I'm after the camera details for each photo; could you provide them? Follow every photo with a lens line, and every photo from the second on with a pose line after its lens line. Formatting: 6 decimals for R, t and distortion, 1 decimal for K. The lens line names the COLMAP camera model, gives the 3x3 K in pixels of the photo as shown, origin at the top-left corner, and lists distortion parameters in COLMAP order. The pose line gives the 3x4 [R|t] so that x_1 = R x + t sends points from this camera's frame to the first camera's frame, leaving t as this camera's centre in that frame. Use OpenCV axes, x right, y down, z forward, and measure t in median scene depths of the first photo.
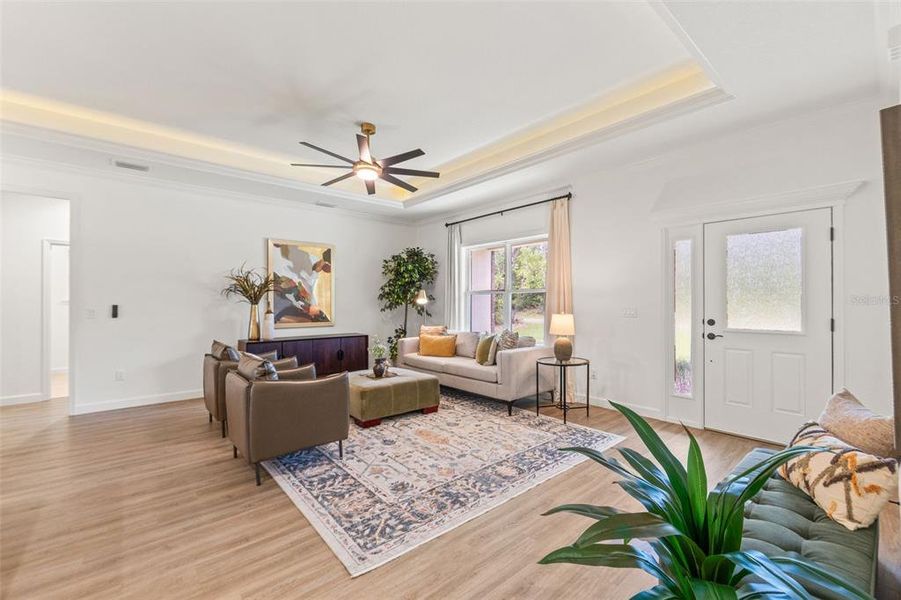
lens RADIAL K [[383.2, 0, 453.5], [0, 383.2, 301.0], [0, 0, 1]] dist [-0.005195, 0.000164]
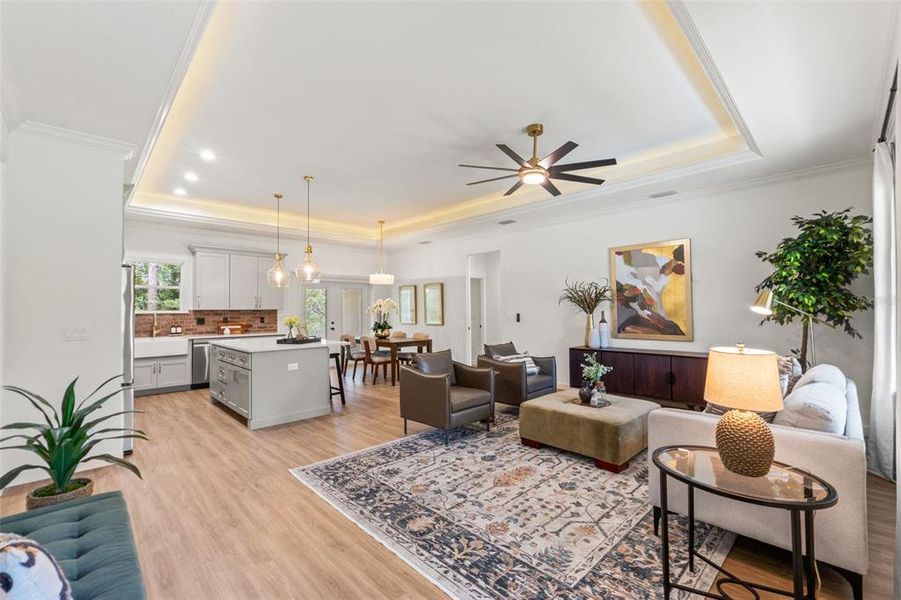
lens RADIAL K [[383.2, 0, 448.1], [0, 383.2, 300.4], [0, 0, 1]] dist [-0.005195, 0.000164]
pose [[0.046351, -0.023567, -0.998647, 0.596806], [0.011691, 0.999666, -0.023049, -0.008760], [0.998857, -0.010607, 0.046611, 0.629927]]
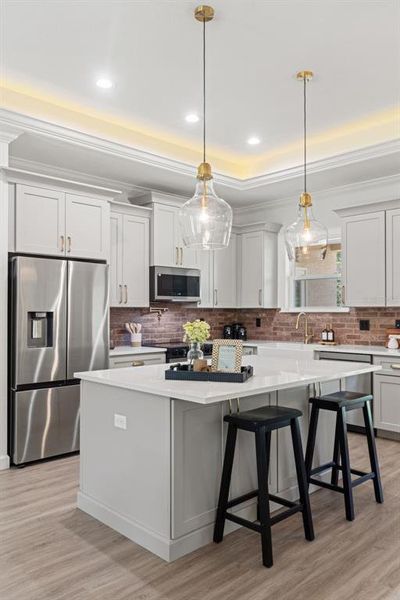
lens RADIAL K [[471.9, 0, 201.5], [0, 471.9, 303.7], [0, 0, 1]] dist [0.008841, 0.001390]
pose [[-0.999140, 0.001159, -0.041449, -0.487461], [0.001967, 0.999809, -0.019453, -0.003573], [0.041418, -0.019518, -0.998951, 0.886844]]
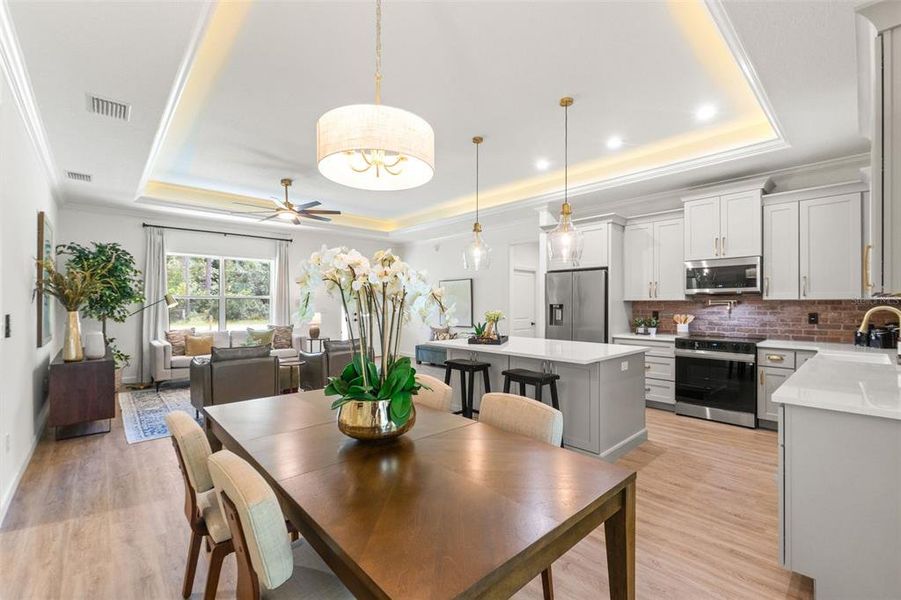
lens RADIAL K [[383.2, 0, 454.1], [0, 383.2, 304.9], [0, 0, 1]] dist [-0.005195, 0.000164]
pose [[-0.028559, -0.000611, 0.999592, -1.399524], [-0.003132, 0.999995, 0.000522, -0.004281], [-0.999587, -0.003116, -0.028561, 0.363610]]
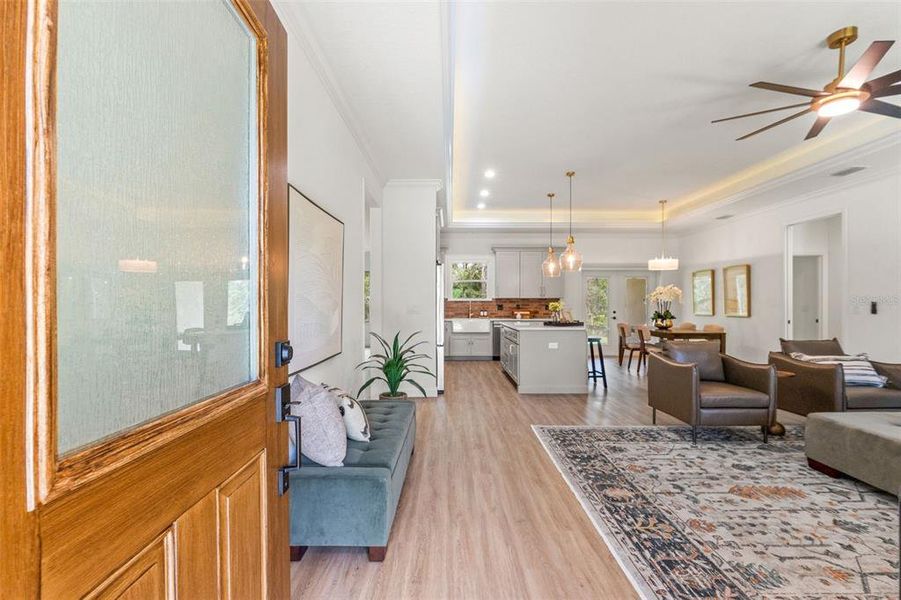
lens RADIAL K [[383.2, 0, 452.1], [0, 383.2, 308.7], [0, 0, 1]] dist [-0.005195, 0.000164]
pose [[-0.655999, 0.009790, -0.754699, 0.626614], [0.003890, 0.999946, 0.009590, 0.014786], [0.754752, 0.003355, -0.656002, 0.784691]]
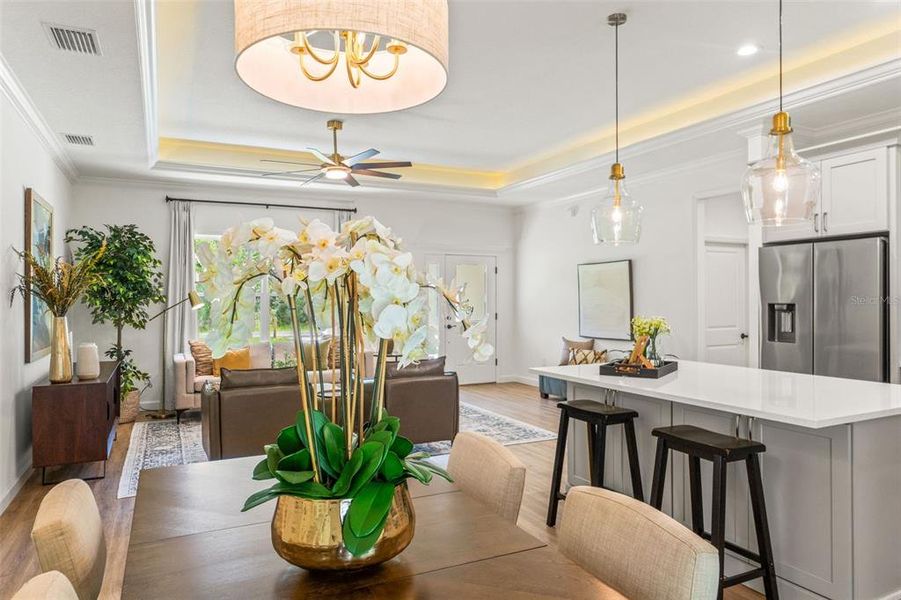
lens RADIAL K [[584.7, 0, 452.0], [0, 584.7, 297.1], [0, 0, 1]] dist [-0.001514, 0.000589]
pose [[0.254769, 0.005273, 0.966988, -1.321615], [0.001773, 0.999981, -0.005921, -0.012094], [-0.967000, 0.003223, 0.254754, 0.300444]]
